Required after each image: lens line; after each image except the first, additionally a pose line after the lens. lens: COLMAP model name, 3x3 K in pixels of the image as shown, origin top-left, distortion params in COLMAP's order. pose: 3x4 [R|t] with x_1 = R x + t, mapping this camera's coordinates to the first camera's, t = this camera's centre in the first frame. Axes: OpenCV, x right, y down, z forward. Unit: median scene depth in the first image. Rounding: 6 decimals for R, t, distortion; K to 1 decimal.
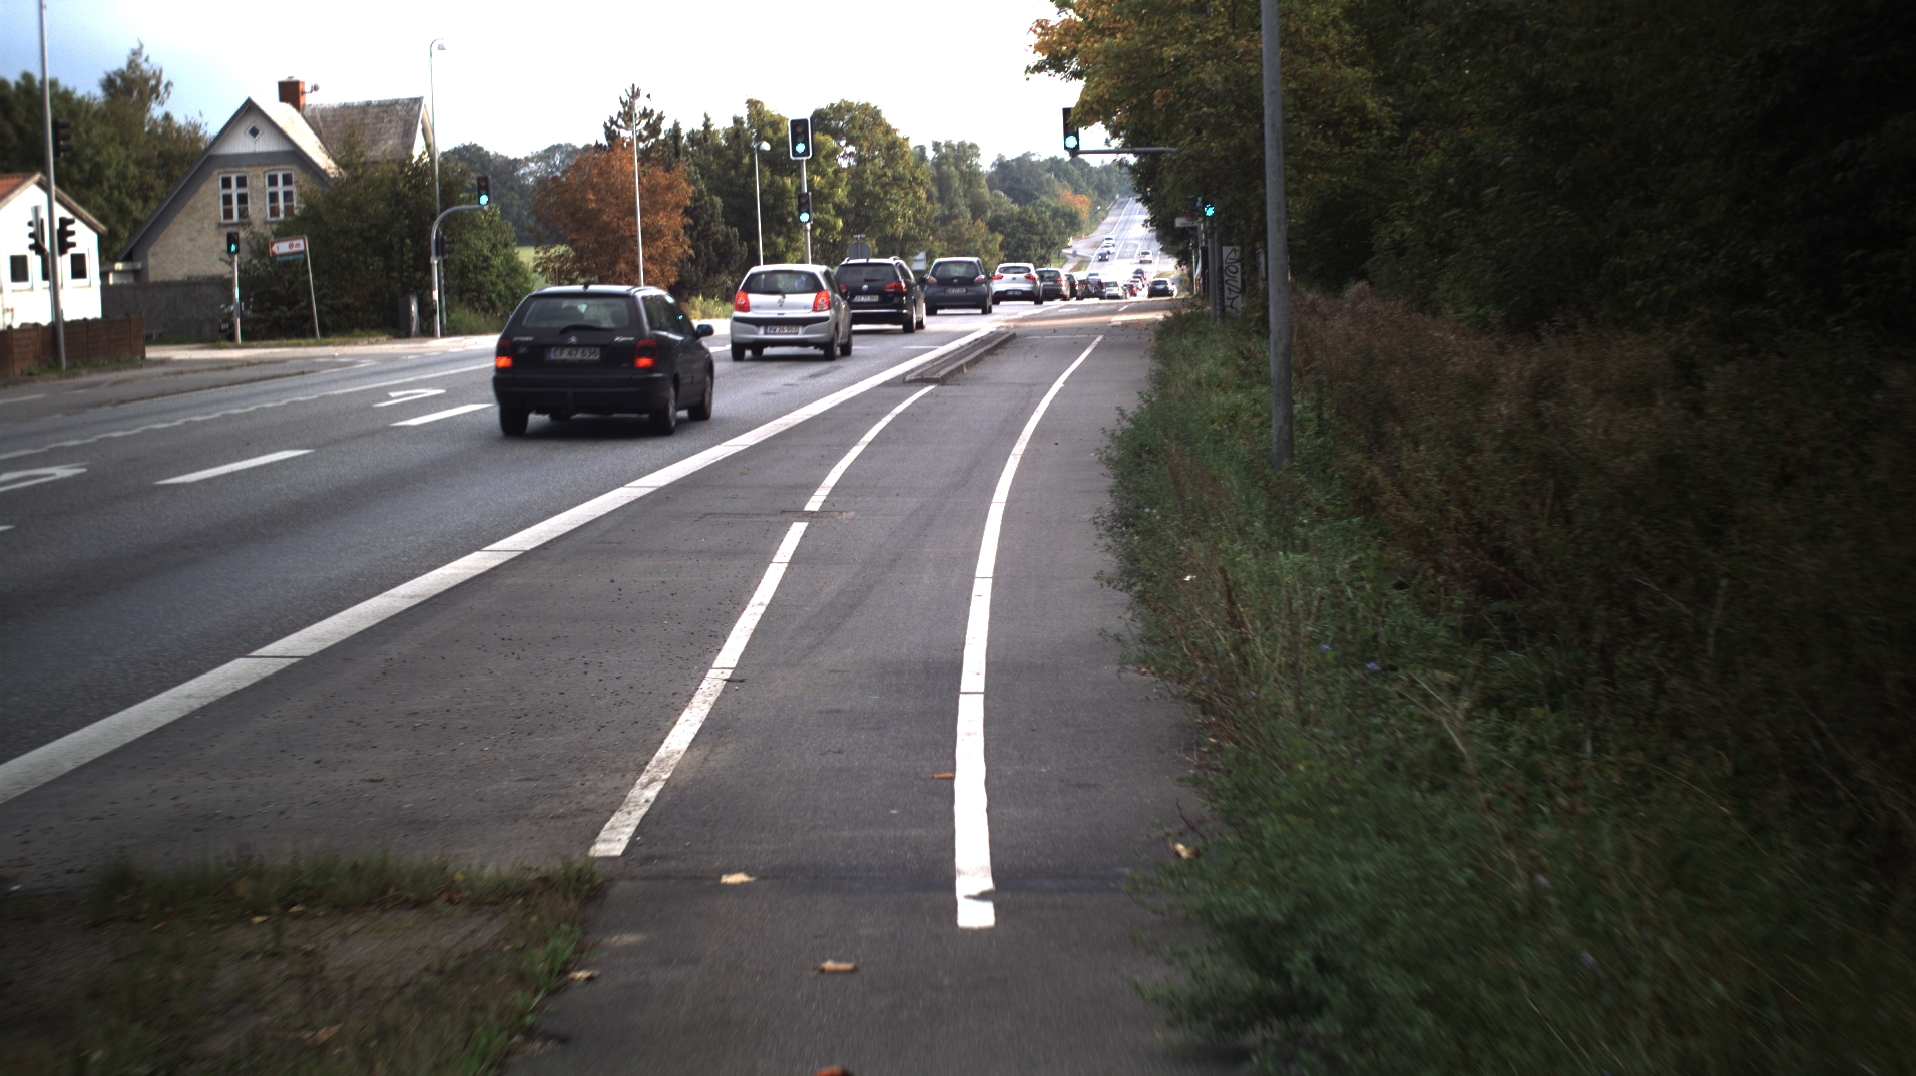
lens RADIAL K [[3167.2, 0, 958.0], [0, 3167.2, 538.0], [0, 0, 1]] dist [-0.227963, 0.122061]
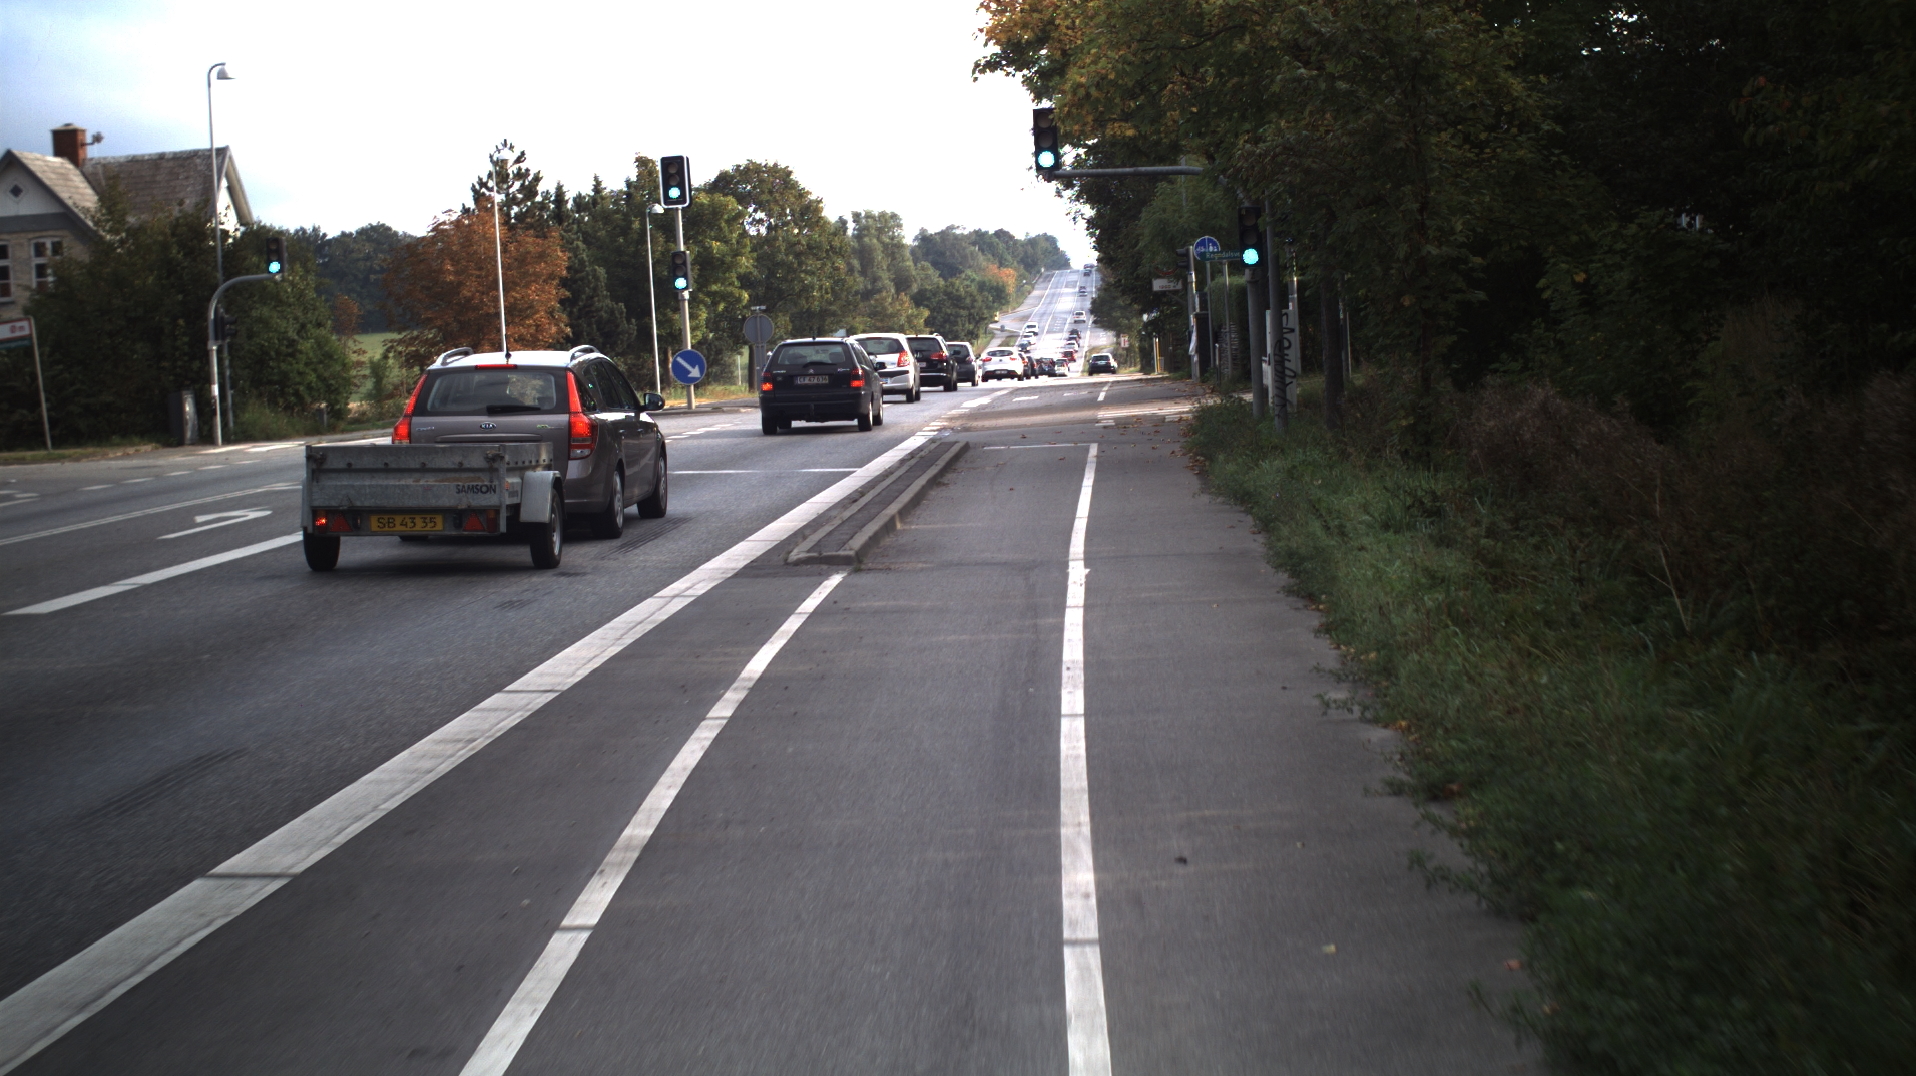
lens RADIAL K [[3167.2, 0, 958.0], [0, 3167.2, 538.0], [0, 0, 1]] dist [-0.227963, 0.122061]
pose [[0.999615, -0.014943, 0.023390, -0.000153], [0.015503, 0.999593, -0.023959, -0.013306], [-0.023023, 0.024313, 0.999439, 0.153538]]
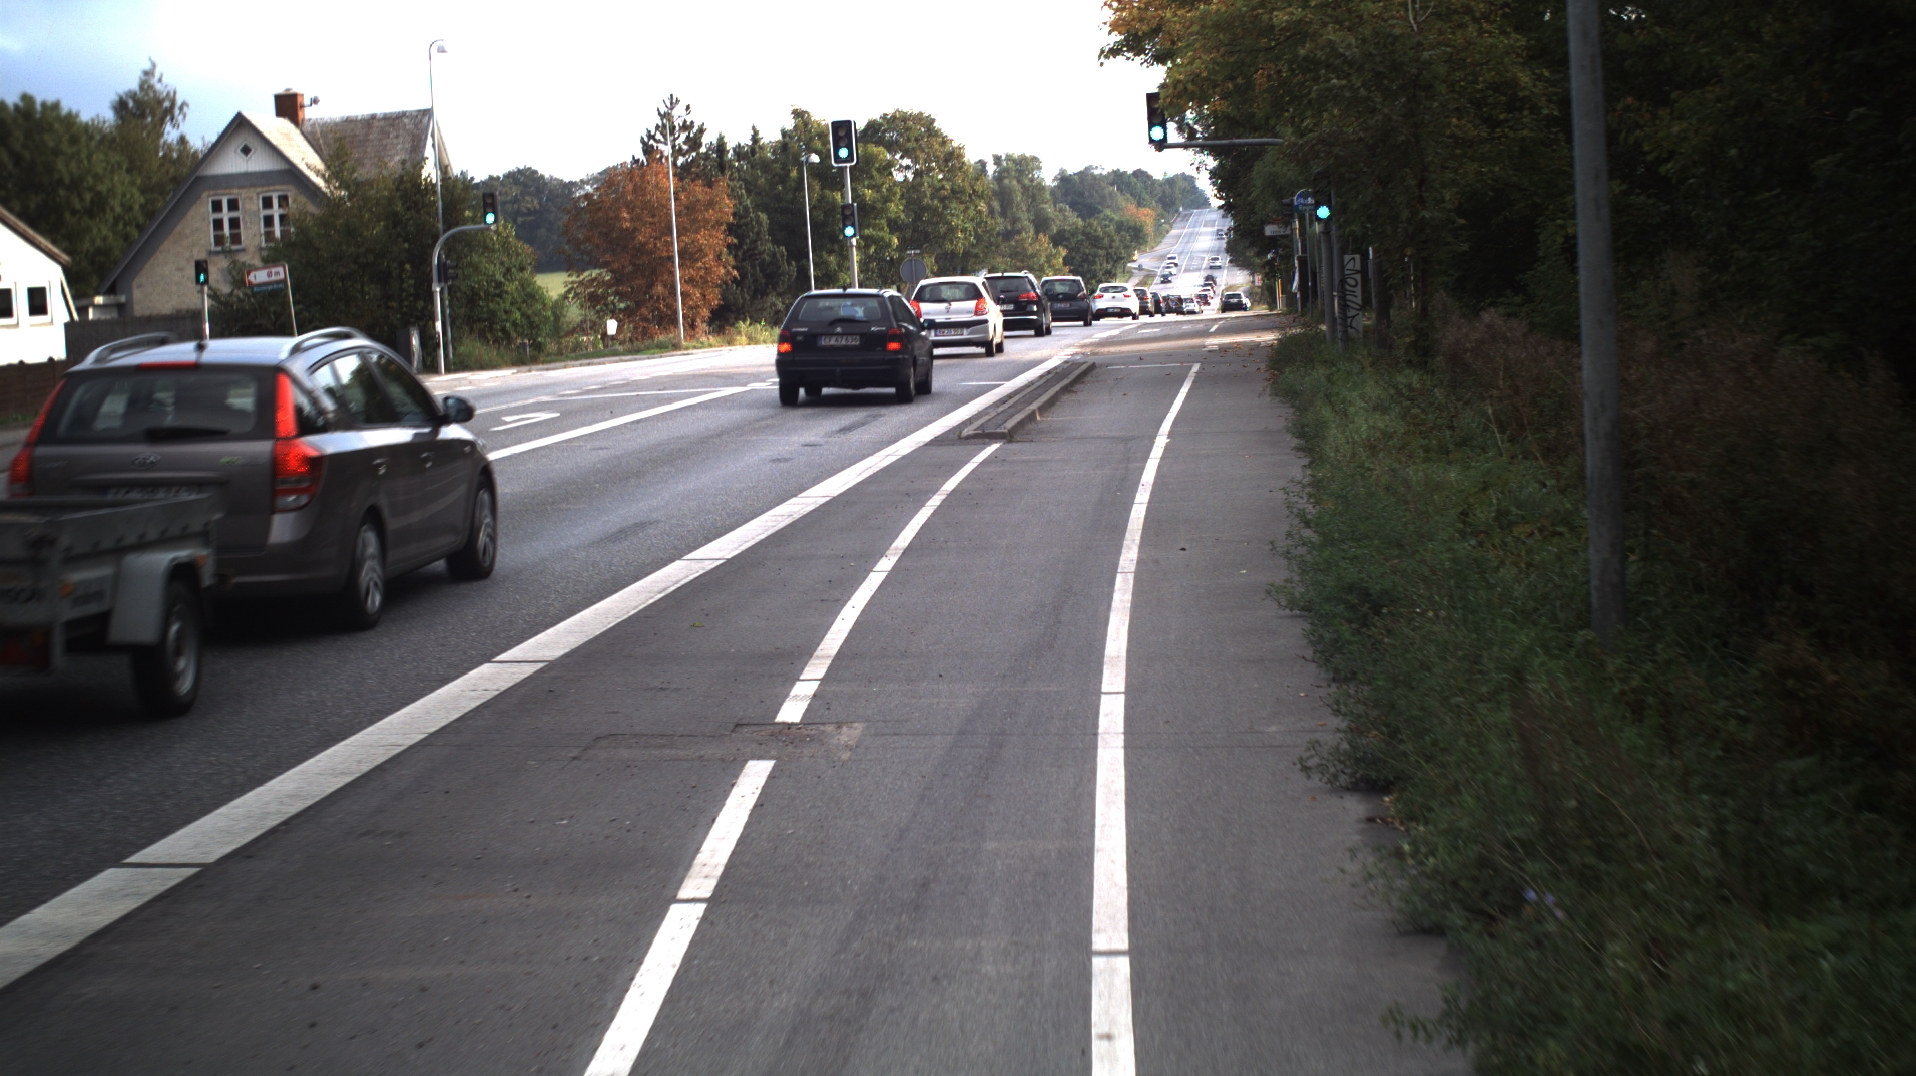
lens RADIAL K [[3167.2, 0, 958.0], [0, 3167.2, 538.0], [0, 0, 1]] dist [-0.227963, 0.122061]
pose [[0.999632, -0.016895, -0.021244, -0.000527], [0.016783, 0.999844, -0.005446, -0.006891], [0.021333, 0.005087, 0.999759, 0.077371]]
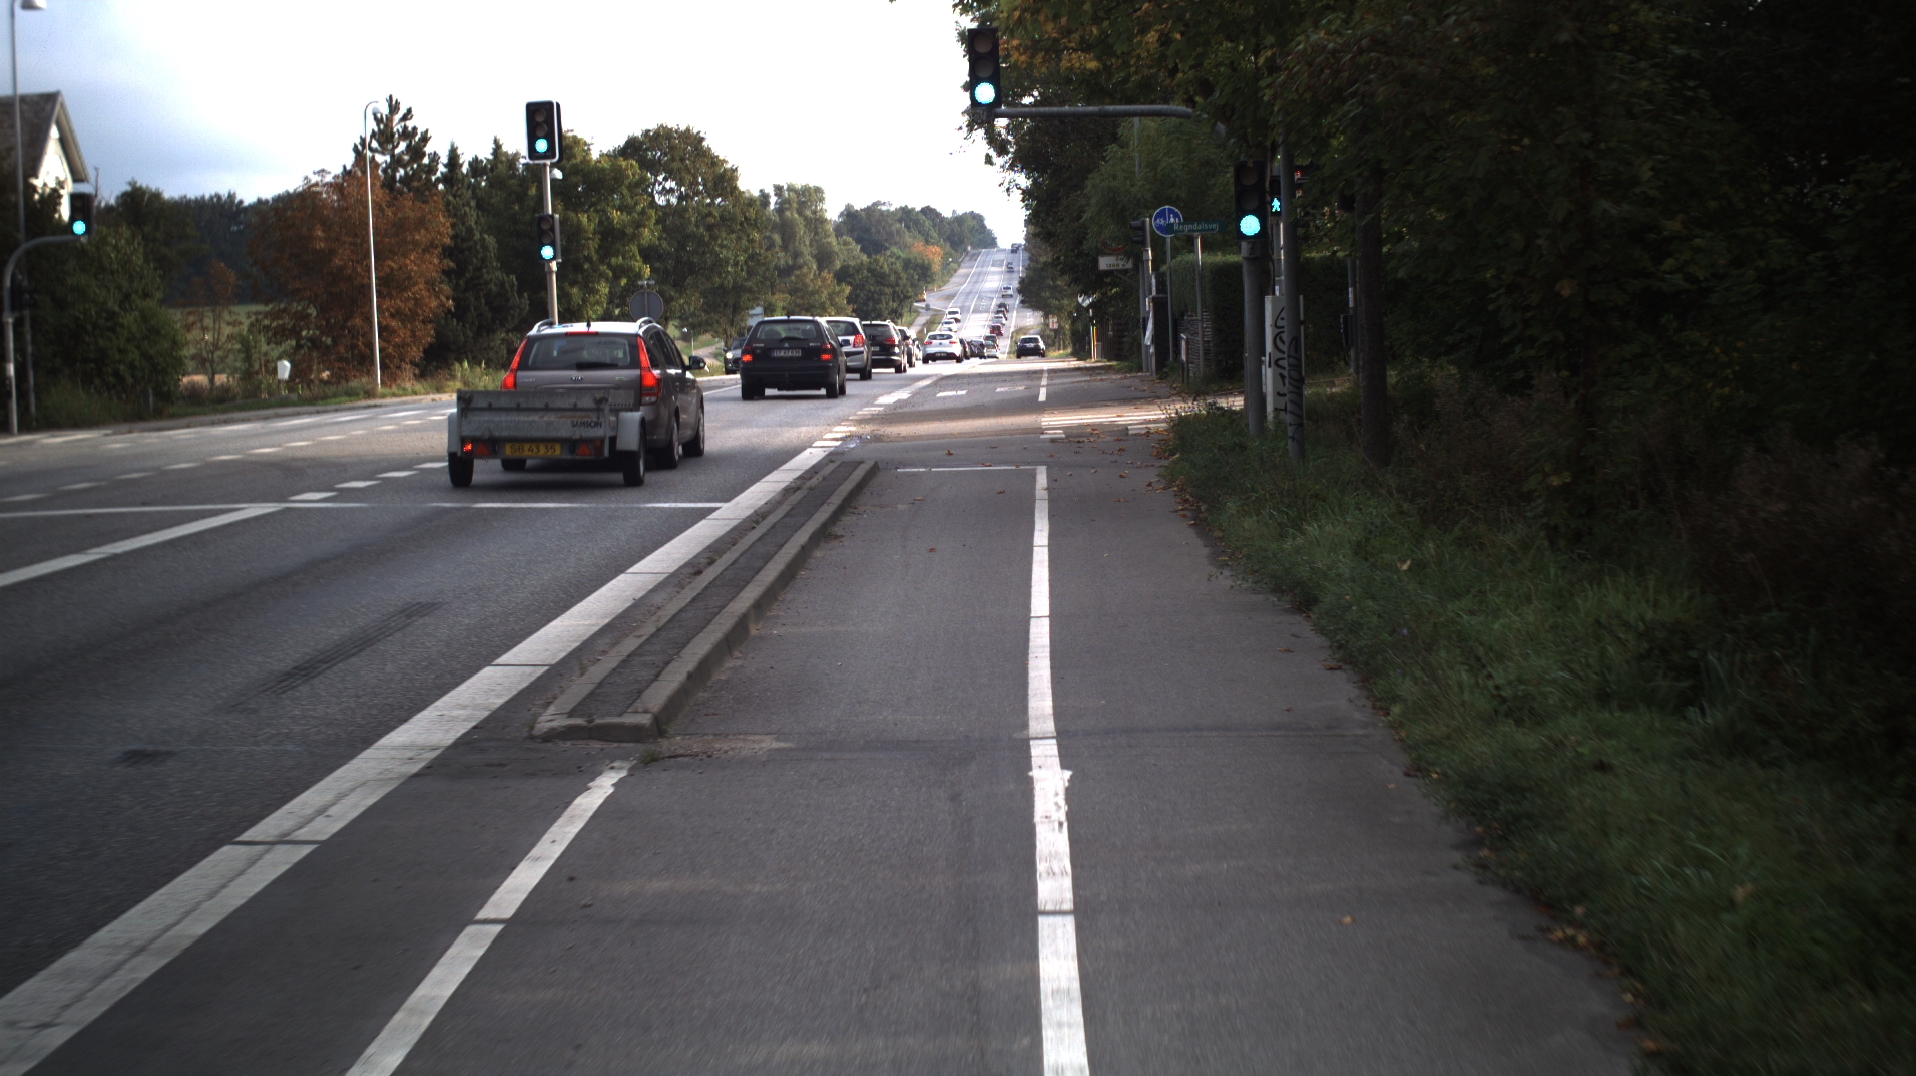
lens RADIAL K [[3167.2, 0, 958.0], [0, 3167.2, 538.0], [0, 0, 1]] dist [-0.227963, 0.122061]
pose [[0.998851, -0.001316, 0.047907, 0.003112], [0.002124, 0.999856, -0.016815, -0.020844], [-0.047878, 0.016897, 0.998710, 0.230246]]
